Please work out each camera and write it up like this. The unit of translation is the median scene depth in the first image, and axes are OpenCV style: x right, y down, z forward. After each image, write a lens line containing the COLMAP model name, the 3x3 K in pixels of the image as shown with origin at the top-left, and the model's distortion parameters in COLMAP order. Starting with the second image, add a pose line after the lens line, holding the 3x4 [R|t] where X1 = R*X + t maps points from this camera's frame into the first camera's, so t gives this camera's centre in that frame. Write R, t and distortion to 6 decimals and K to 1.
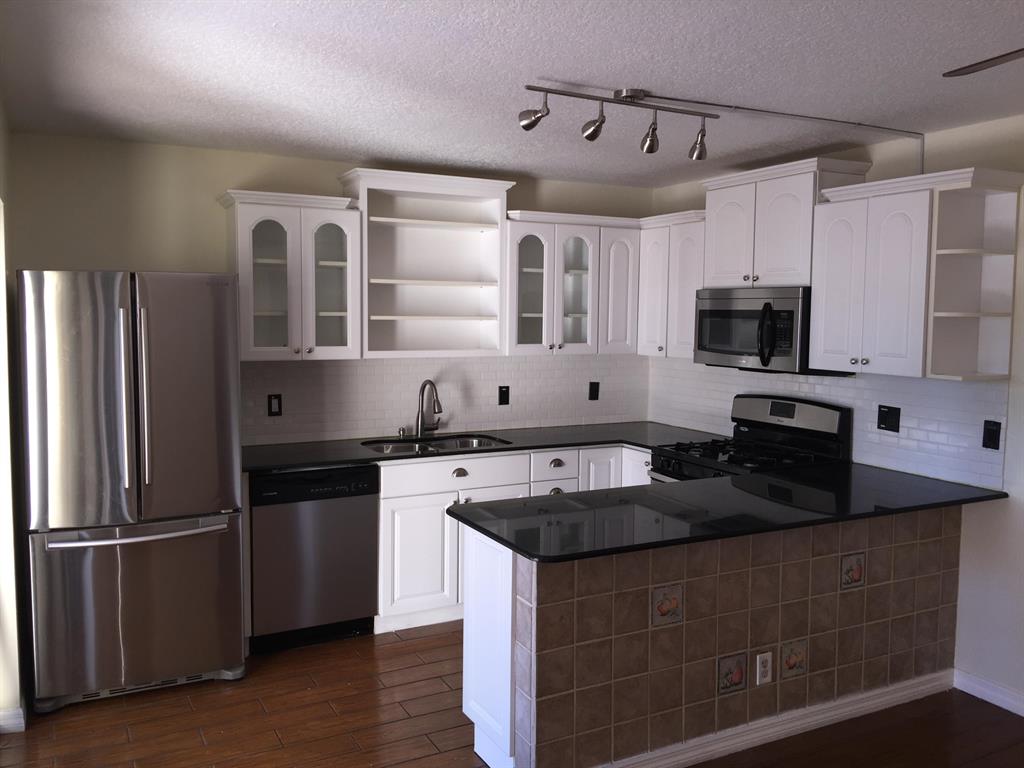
lens RADIAL K [[874.8, 0, 511.1], [0, 874.8, 375.8], [0, 0, 1]] dist [0.090307, -0.155561]
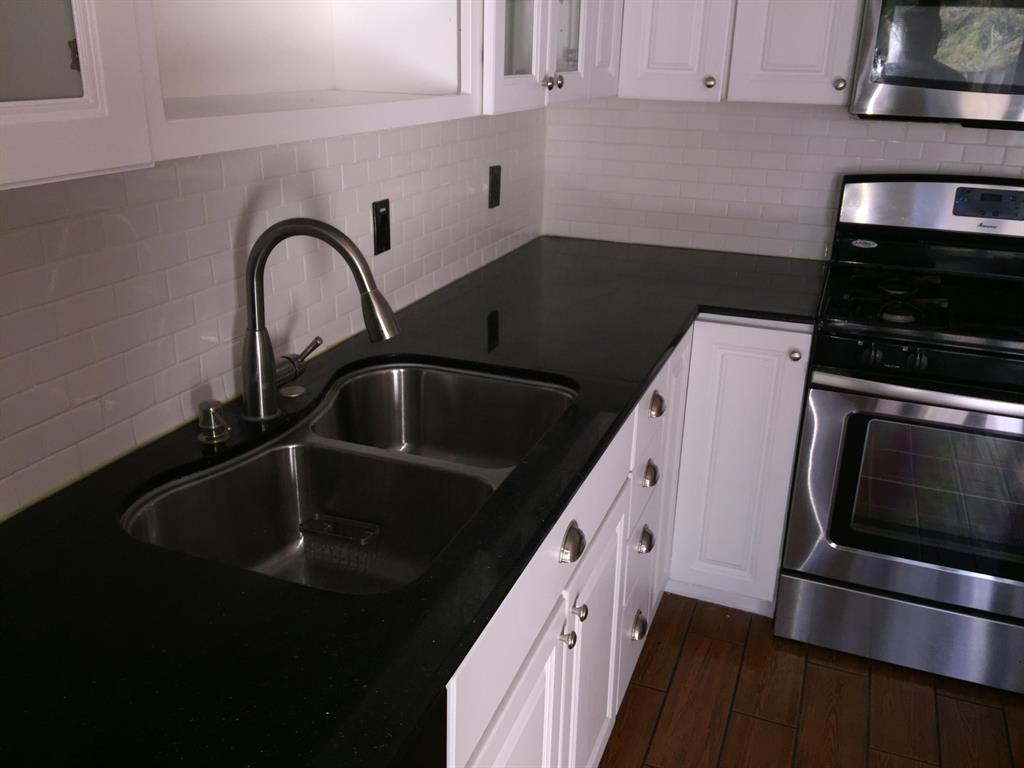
lens RADIAL K [[874.8, 0, 511.1], [0, 874.8, 375.8], [0, 0, 1]] dist [0.090307, -0.155561]
pose [[0.753324, -0.224260, 0.618231, -0.238843], [0.036004, 0.952716, 0.301721, -0.030961], [-0.656663, -0.205035, 0.725778, 0.789117]]
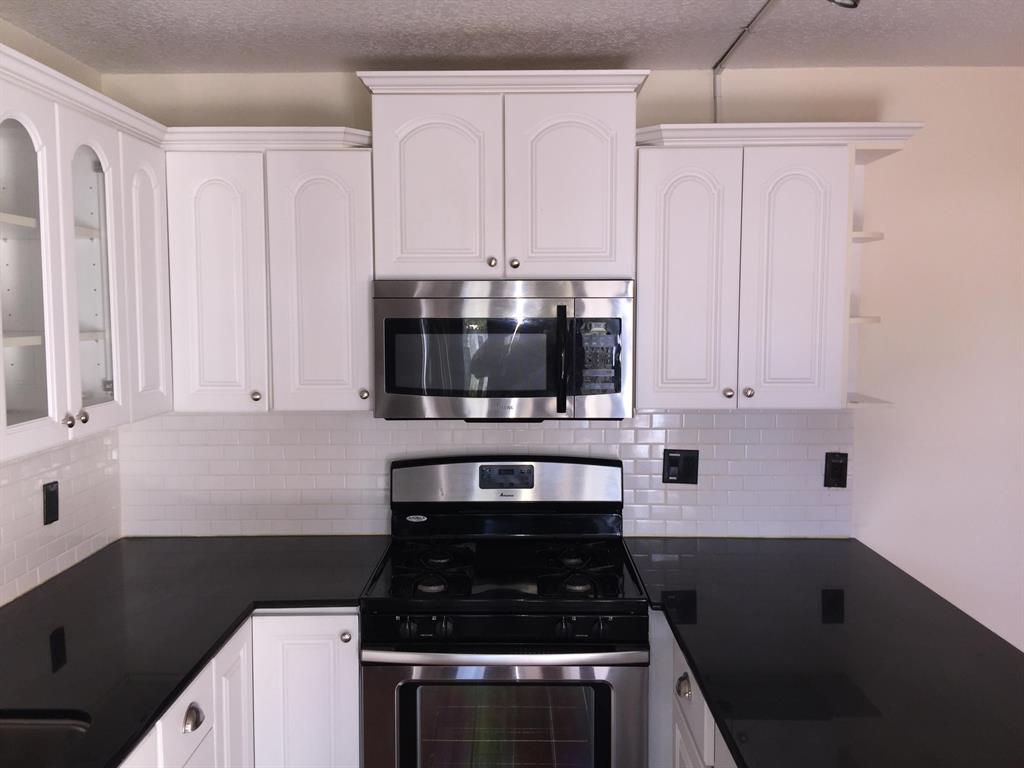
lens RADIAL K [[874.8, 0, 511.1], [0, 874.8, 375.8], [0, 0, 1]] dist [0.090307, -0.155561]
pose [[0.468566, -0.081196, 0.879689, -0.226591], [0.074466, 0.995854, 0.052254, -0.064248], [-0.880285, 0.041022, 0.472669, 0.701844]]
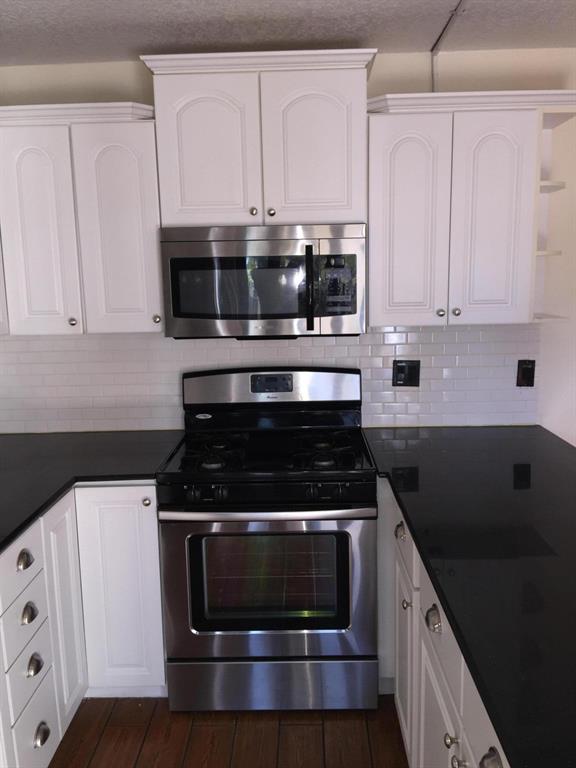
lens RADIAL K [[656.1, 0, 292.2], [0, 656.1, 383.8], [0, 0, 1]] dist [0.090307, -0.155561]
pose [[0.471735, -0.167331, 0.865717, -0.202484], [0.093358, 0.985788, 0.139667, -0.043128], [-0.876784, 0.014936, 0.480652, 0.693904]]
